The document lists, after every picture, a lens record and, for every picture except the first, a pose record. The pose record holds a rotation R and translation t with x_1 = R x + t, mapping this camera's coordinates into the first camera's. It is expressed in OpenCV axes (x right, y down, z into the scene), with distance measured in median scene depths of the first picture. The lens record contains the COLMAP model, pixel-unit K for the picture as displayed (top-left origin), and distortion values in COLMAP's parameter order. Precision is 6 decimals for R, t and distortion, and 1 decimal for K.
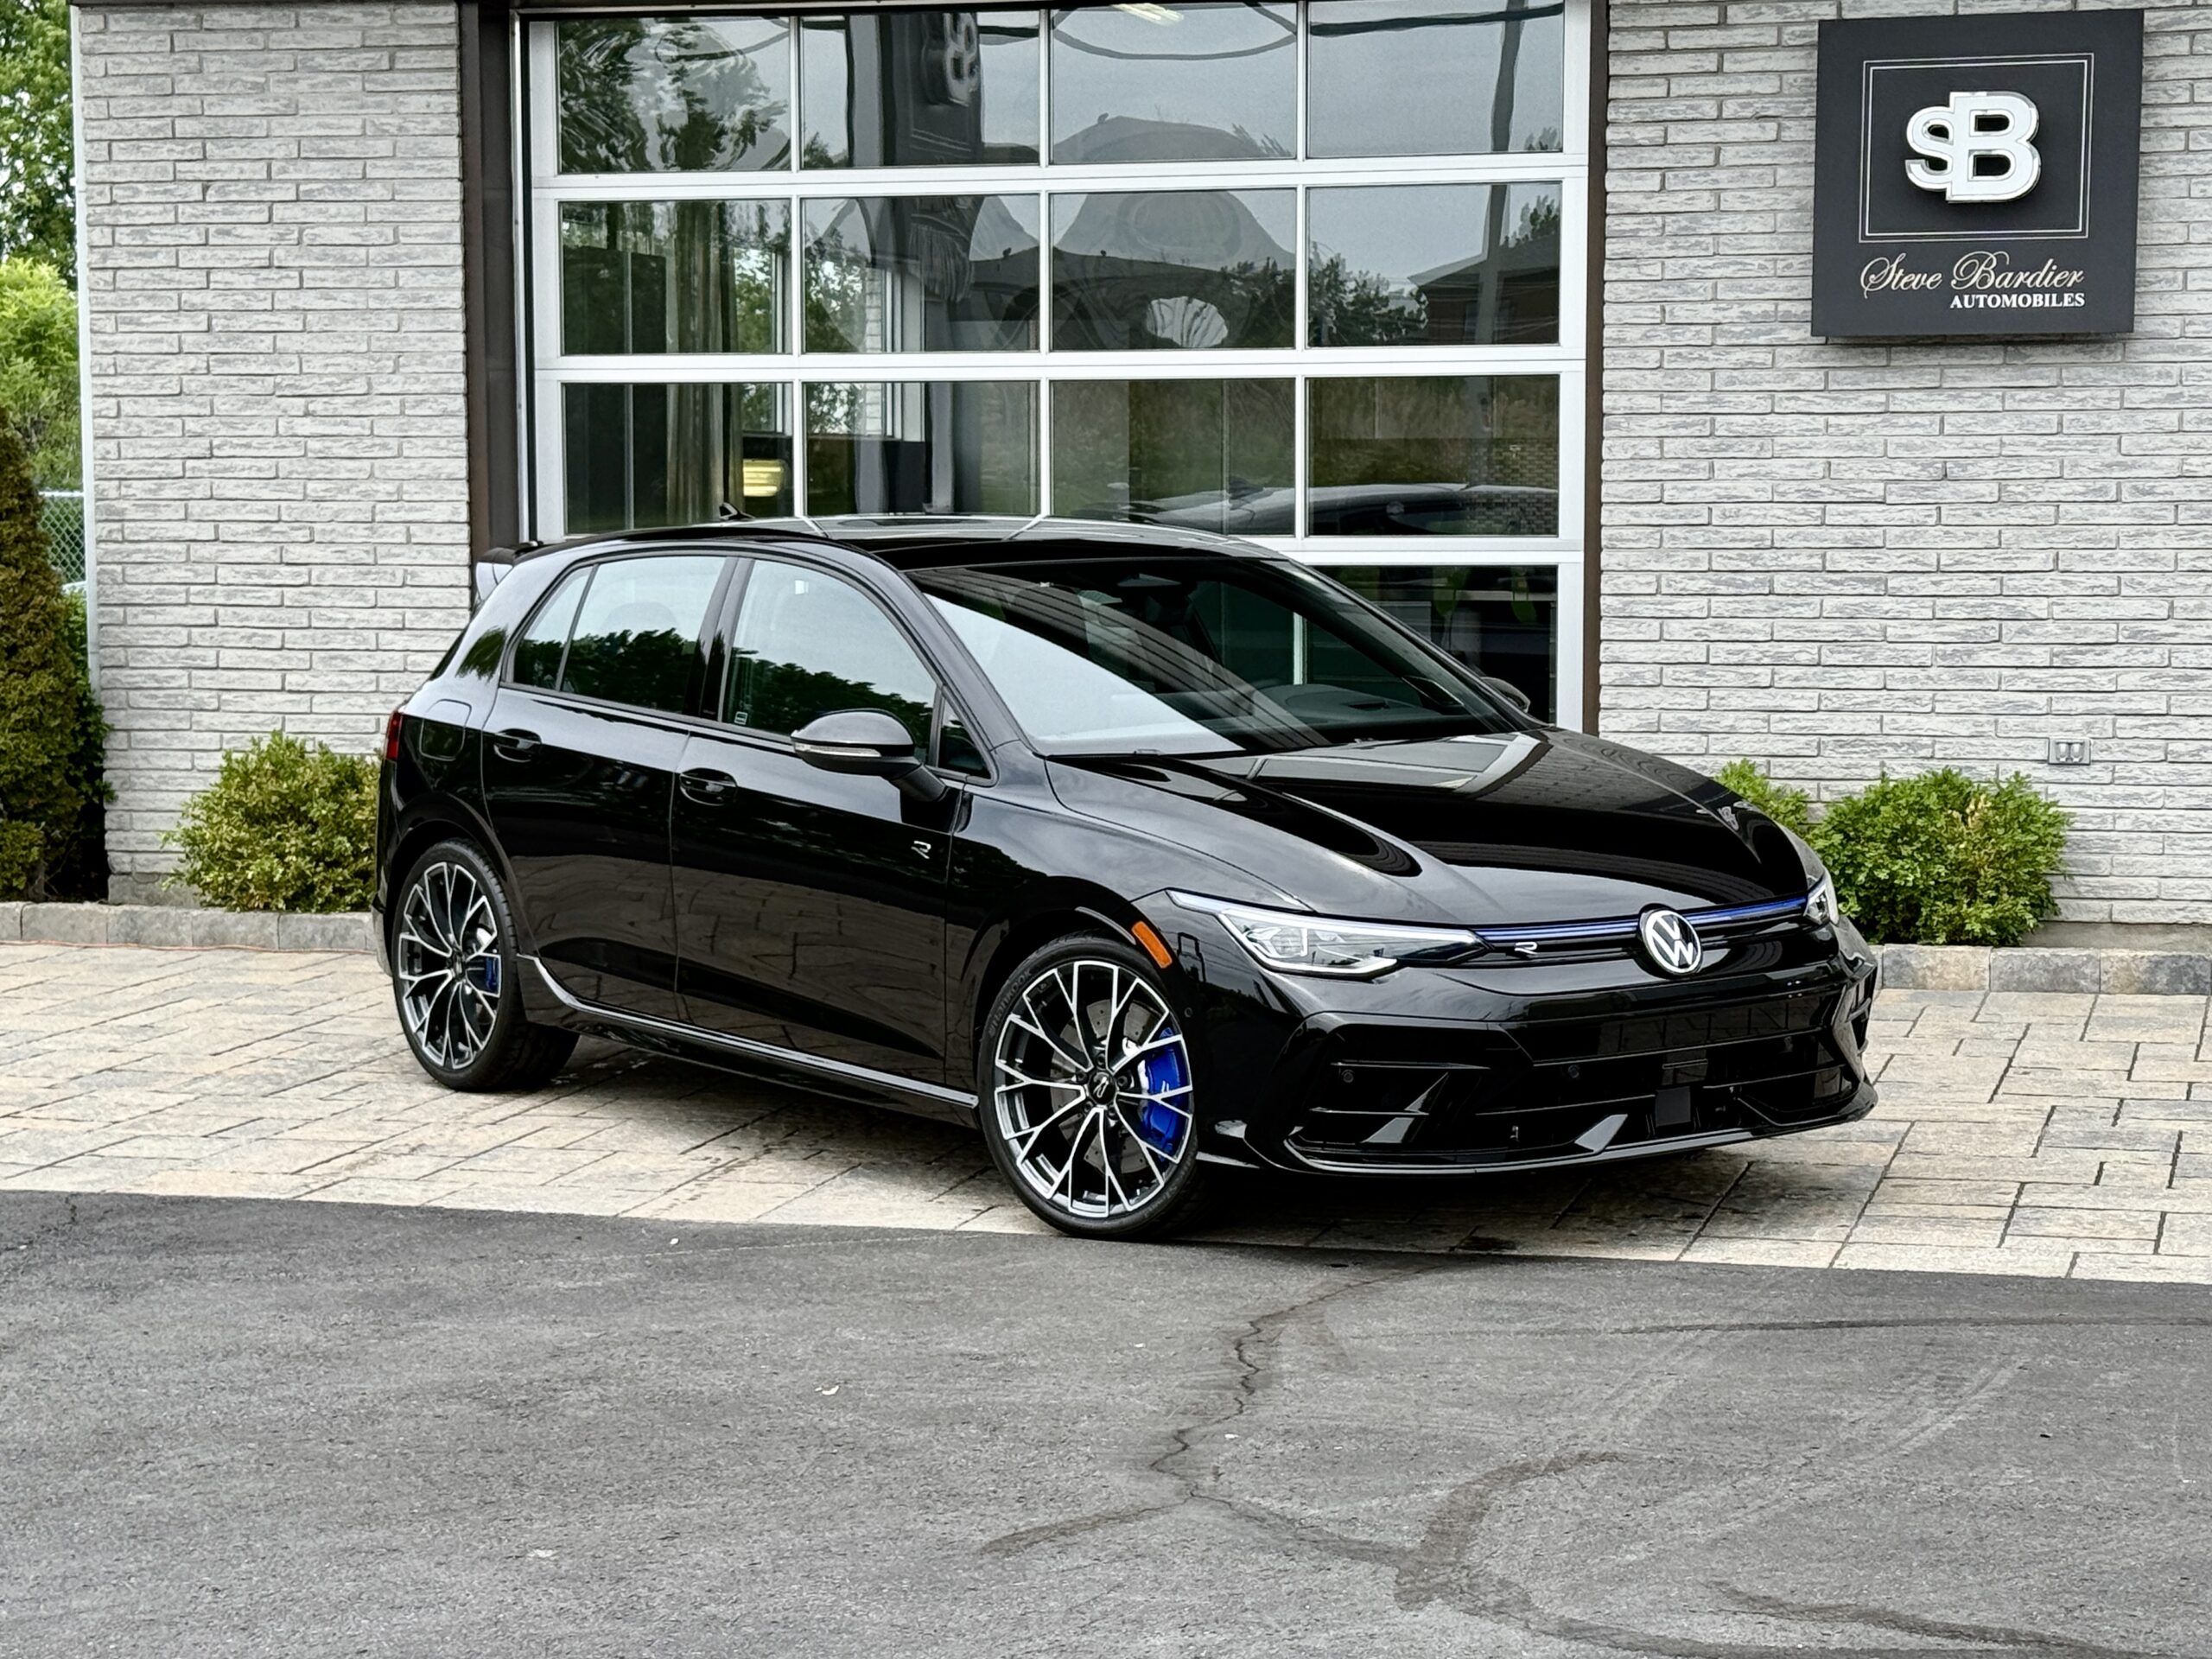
lens RADIAL K [[4281.7, 0, 1101.5], [0, 4281.7, 845.4], [0, 0, 1]] dist [0.178021, -0.184205]
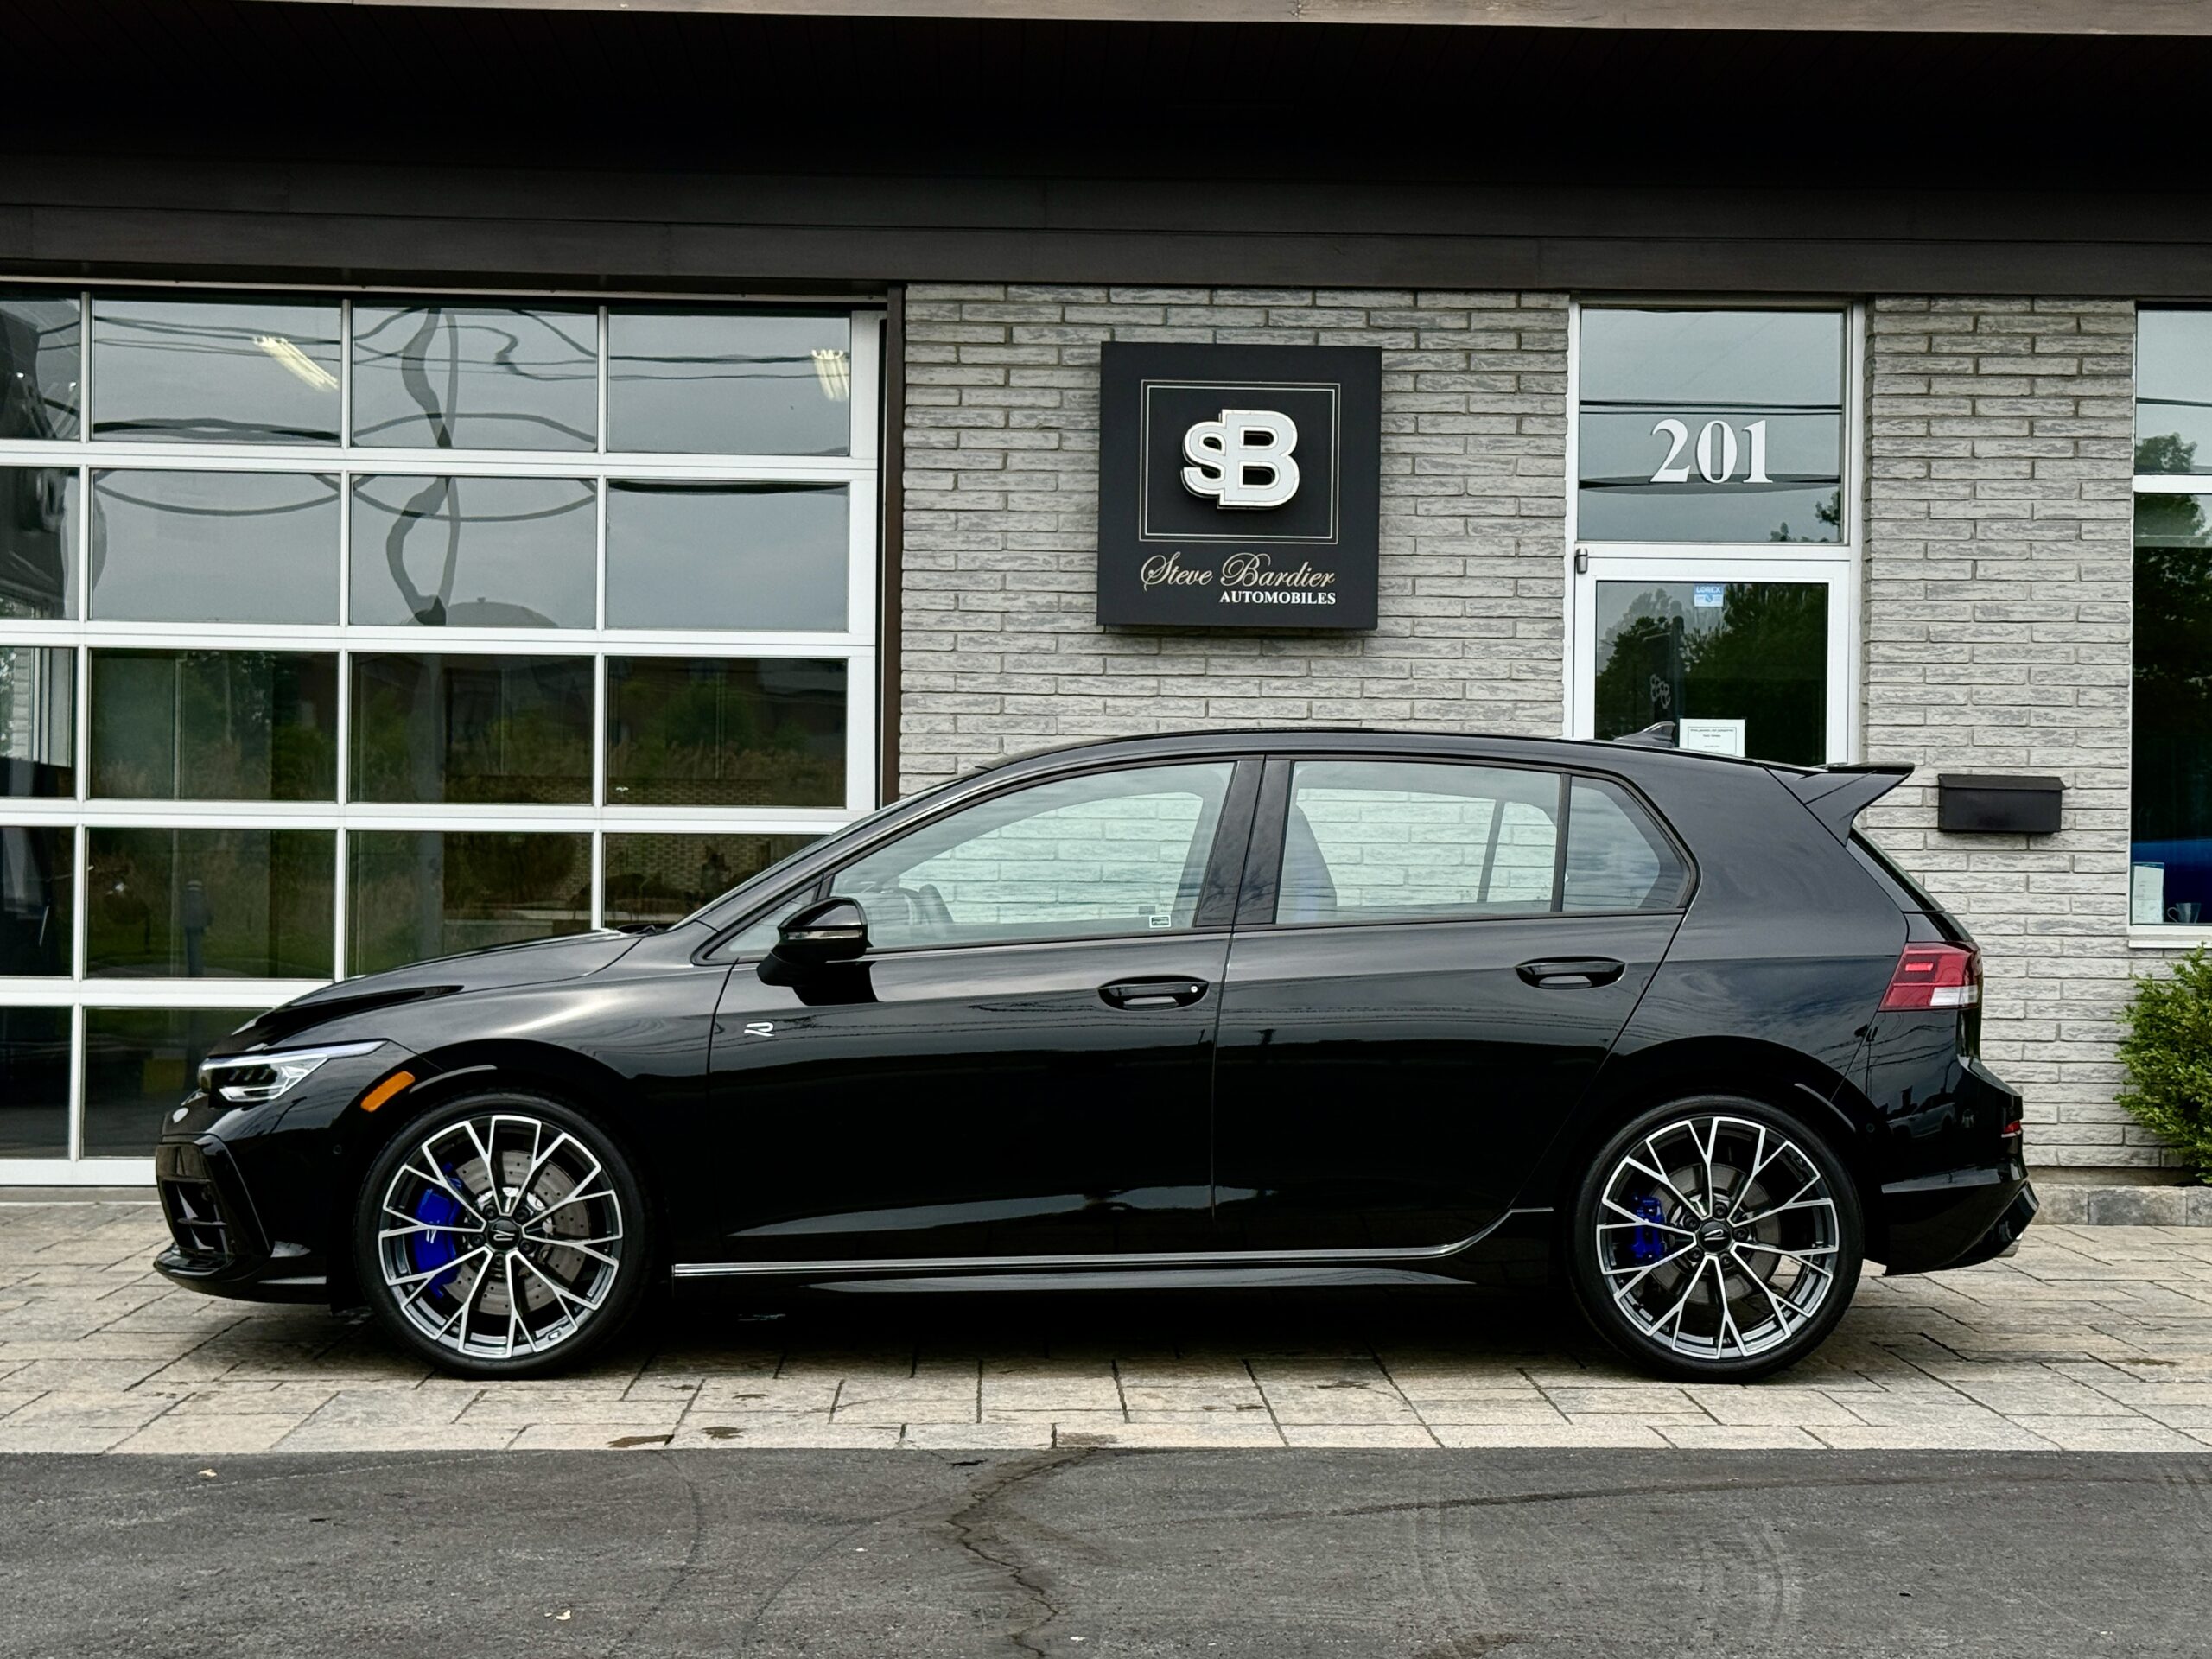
lens RADIAL K [[3469.1, 0, 1108.6], [0, 3469.1, 845.5], [0, 0, 1]] dist [0.158040, -0.086871]
pose [[0.954532, 0.016959, 0.297626, -0.093784], [0.012983, 0.995068, -0.098339, 0.024941], [-0.297826, 0.097732, 0.949604, 0.162533]]
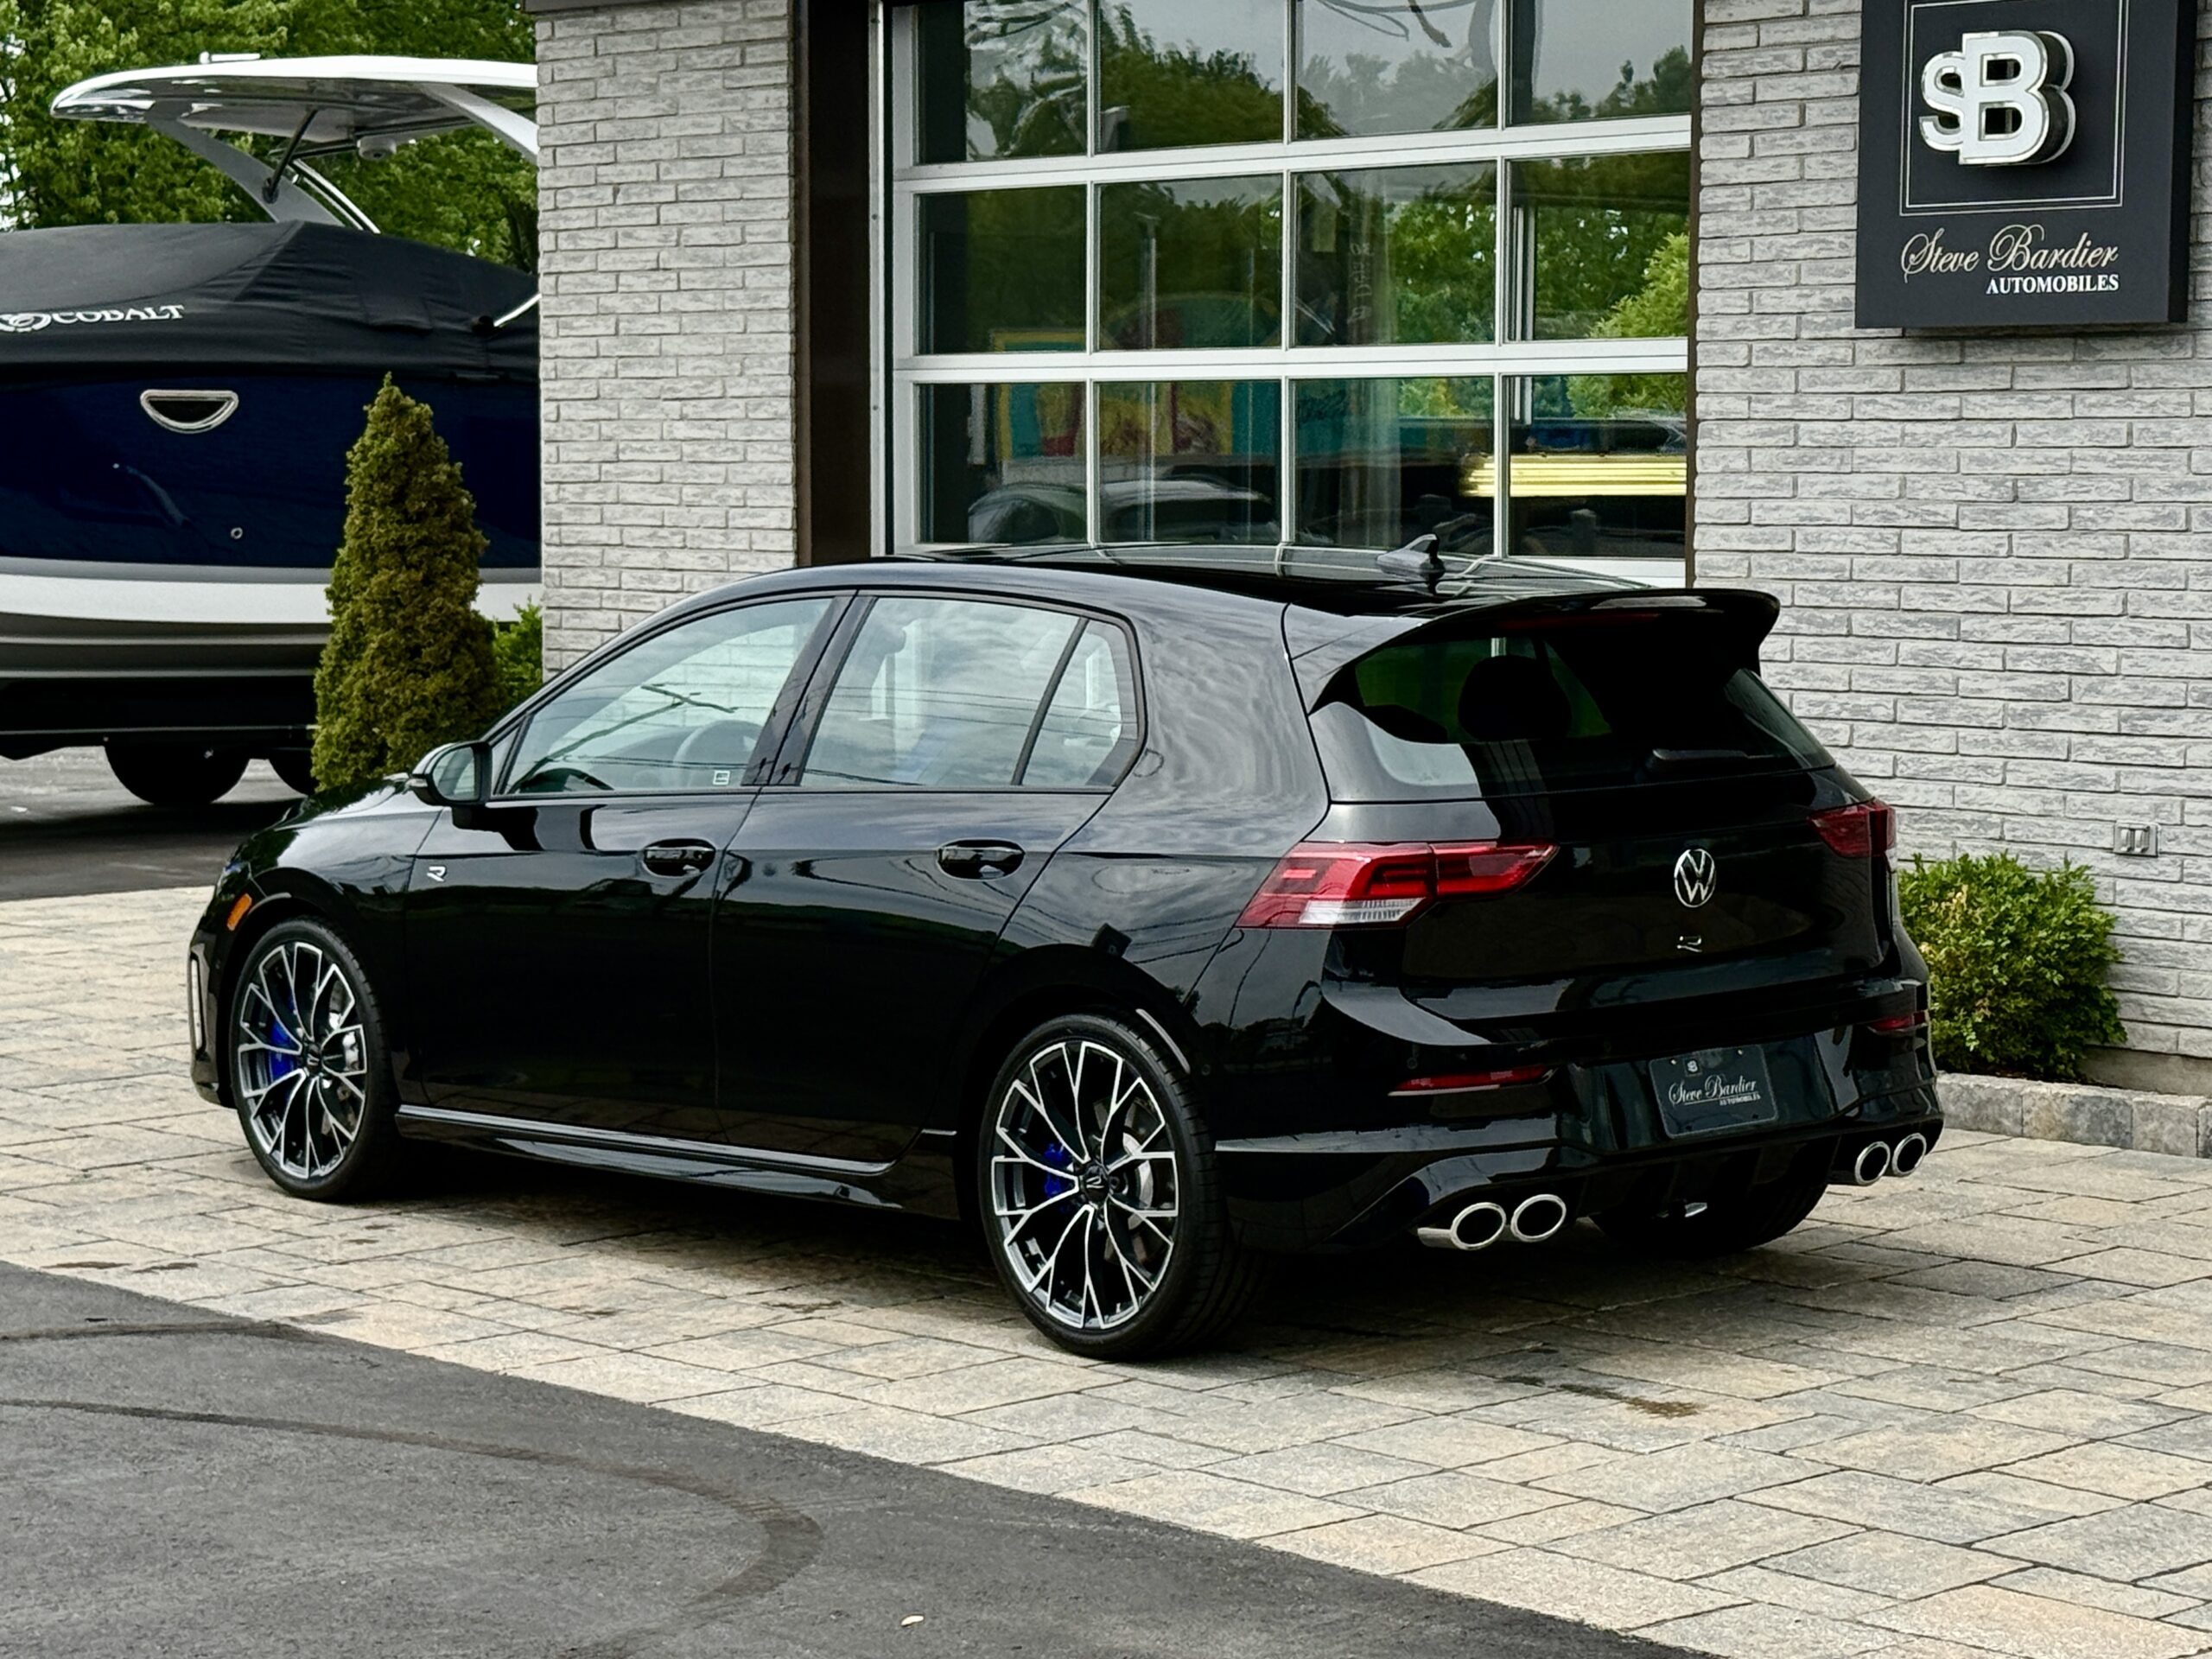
lens RADIAL K [[4891.0, 0, 1100.9], [0, 4891.0, 842.0], [0, 0, 1]] dist [0.177272, -0.140938]
pose [[0.847324, 0.045776, -0.529100, 0.543132], [-0.047806, 0.998808, 0.009855, -0.020872], [0.528921, 0.016944, 0.848502, 0.114059]]
